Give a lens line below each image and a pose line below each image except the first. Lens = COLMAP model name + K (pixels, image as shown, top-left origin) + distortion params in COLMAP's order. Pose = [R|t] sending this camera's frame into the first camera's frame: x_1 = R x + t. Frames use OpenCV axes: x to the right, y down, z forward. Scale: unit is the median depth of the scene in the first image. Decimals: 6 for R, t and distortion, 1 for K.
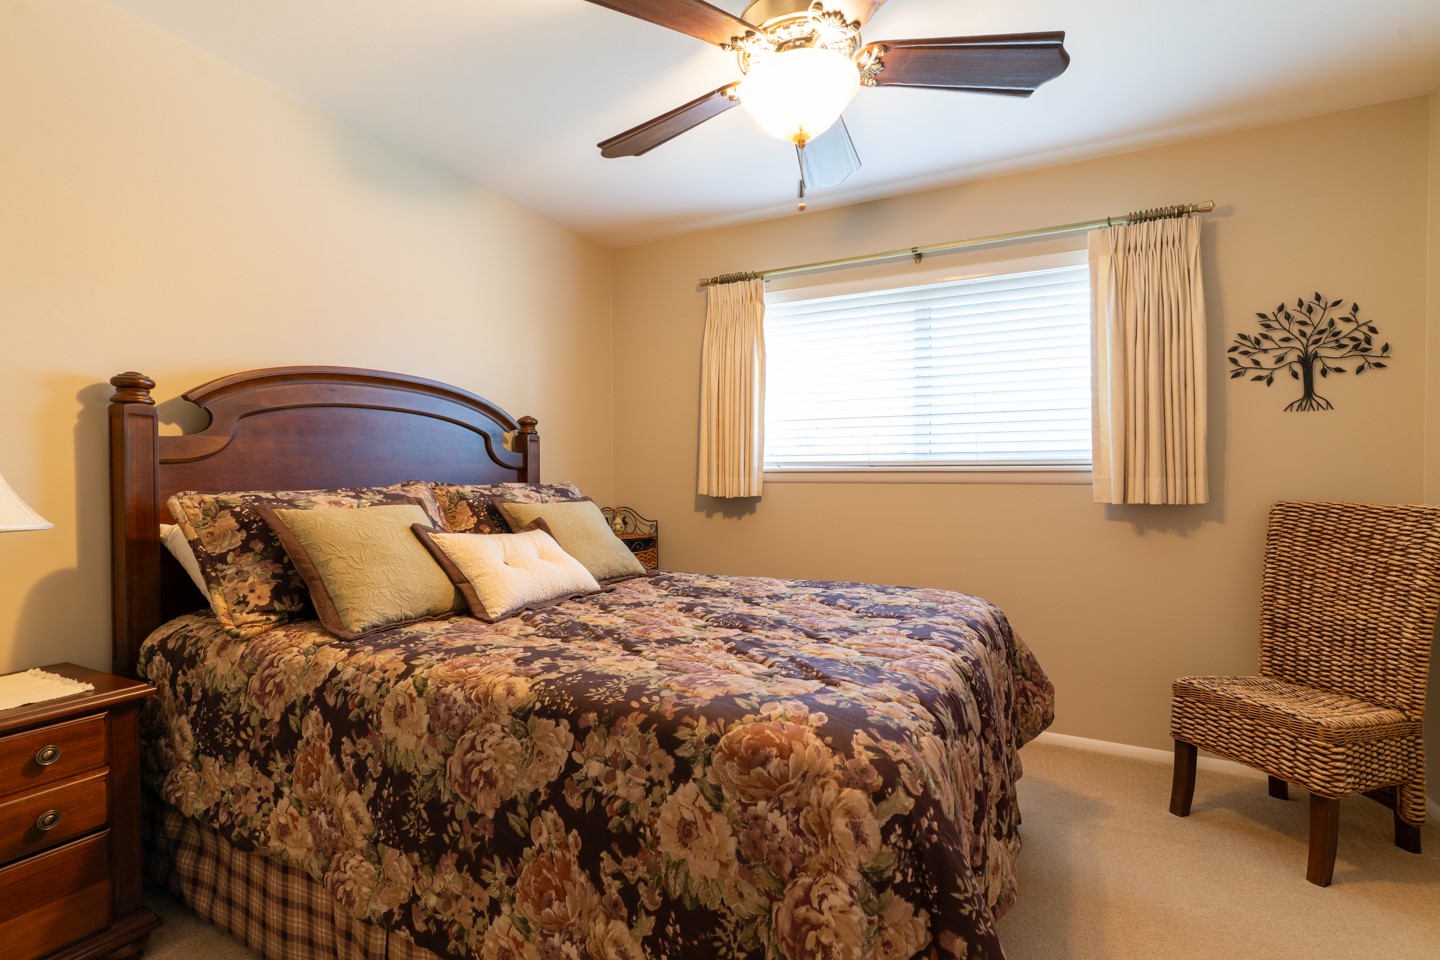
lens RADIAL K [[696.3, 0, 720.1], [0, 696.3, 480.4], [0, 0, 1]] dist [0.011949, 0.000184]
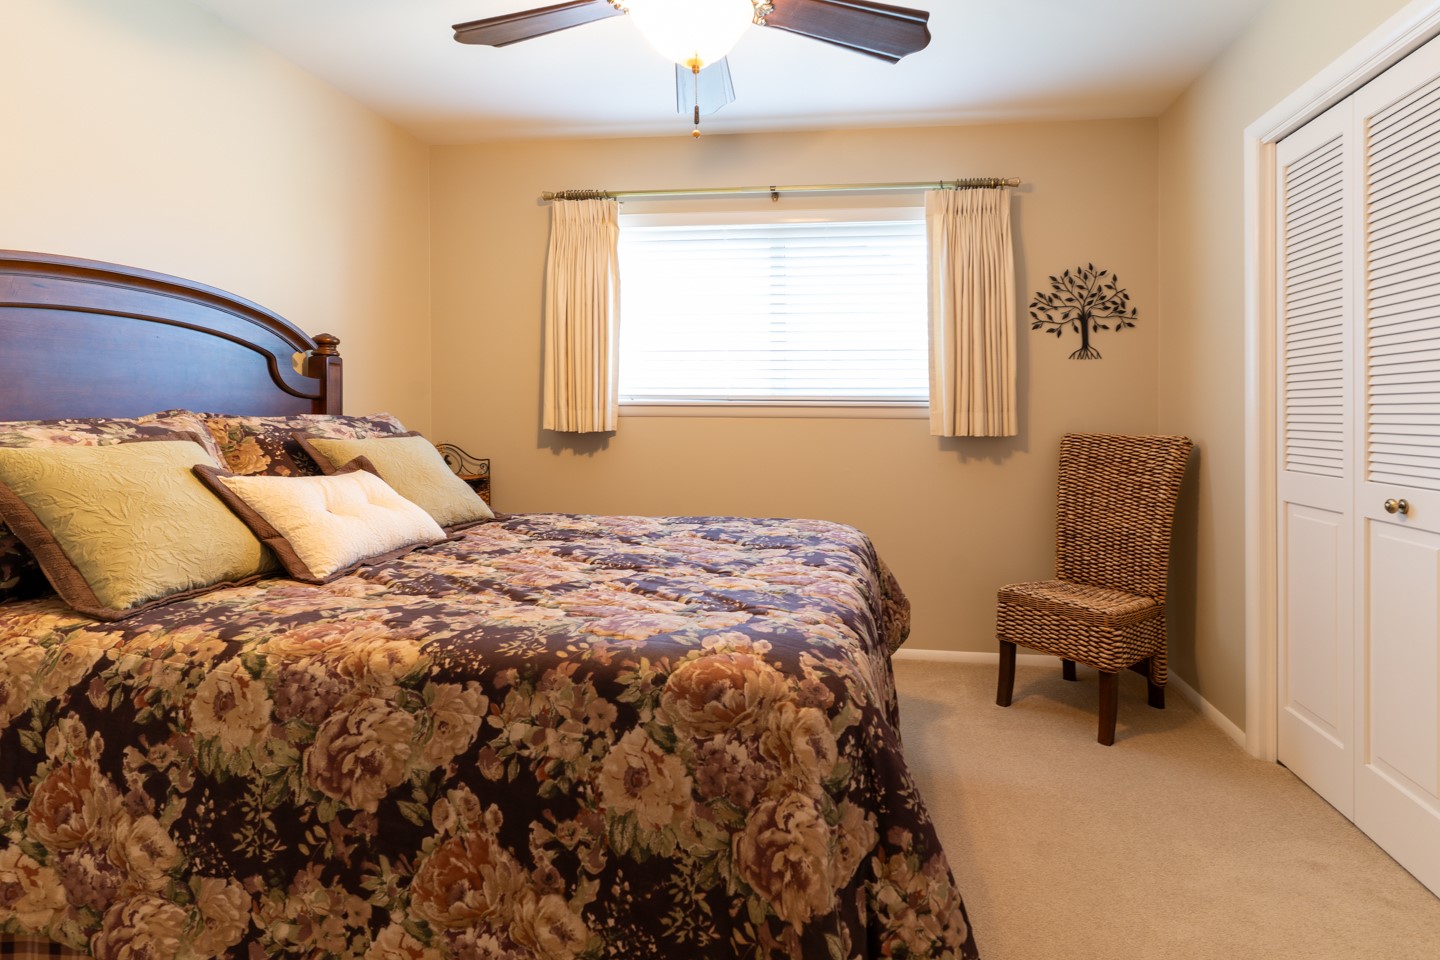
lens RADIAL K [[745.3, 0, 757.3], [0, 745.3, 408.3], [0, 0, 1]] dist [0.015581, -0.003078]
pose [[0.932898, 0.010097, 0.359998, -0.185974], [-0.004969, 0.999873, -0.015167, 0.010248], [-0.360106, 0.012361, 0.932830, -0.005963]]
